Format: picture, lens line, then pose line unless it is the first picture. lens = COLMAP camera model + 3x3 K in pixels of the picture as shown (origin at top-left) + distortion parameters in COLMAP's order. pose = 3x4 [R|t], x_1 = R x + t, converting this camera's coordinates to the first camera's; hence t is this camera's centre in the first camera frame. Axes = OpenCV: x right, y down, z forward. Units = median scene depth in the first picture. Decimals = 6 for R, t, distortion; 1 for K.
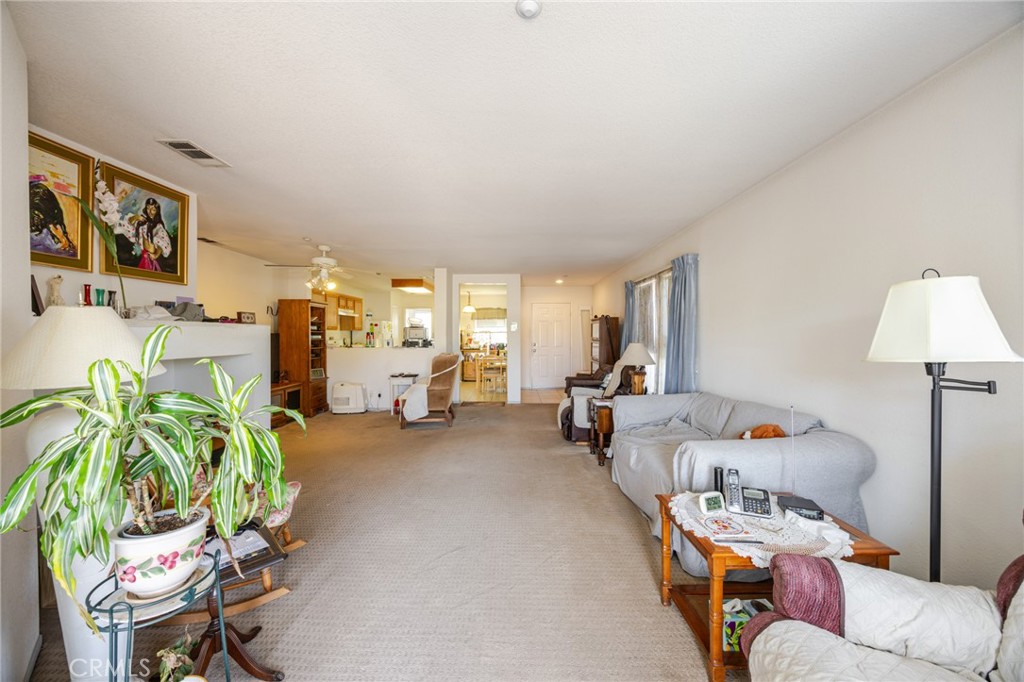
lens RADIAL K [[394.5, 0, 514.0], [0, 394.5, 338.7], [0, 0, 1]] dist [0.000458, 0.000041]
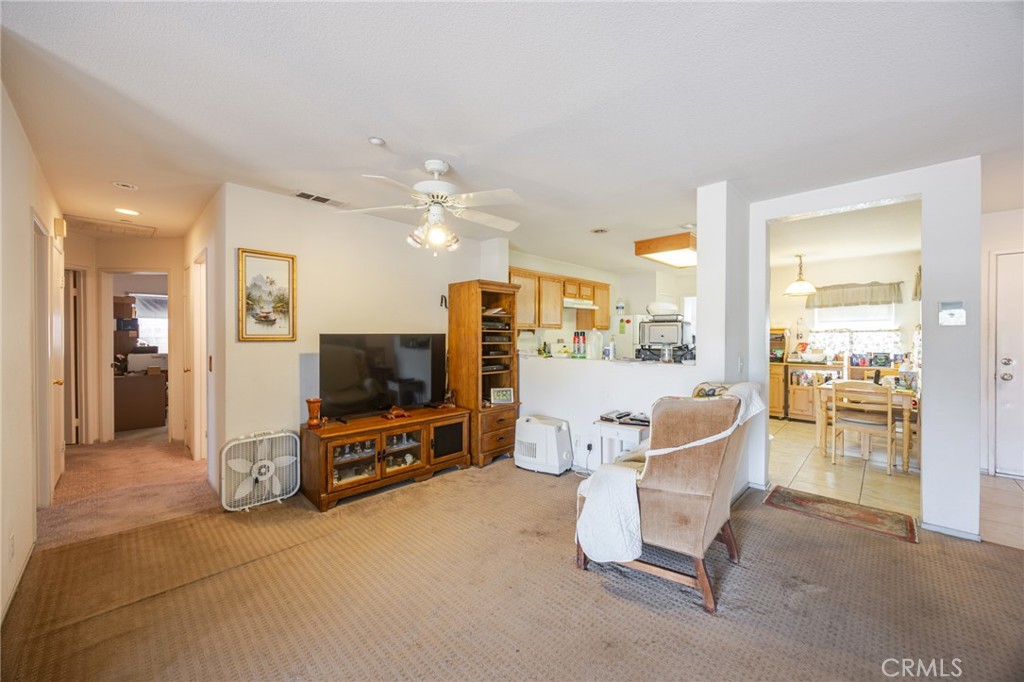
lens RADIAL K [[394.5, 0, 506.1], [0, 394.5, 339.0], [0, 0, 1]] dist [0.000458, 0.000041]
pose [[0.719808, 0.005580, -0.694151, -0.043545], [-0.006913, 0.999976, 0.000870, -0.005268], [0.694139, 0.004172, 0.719829, 0.501003]]
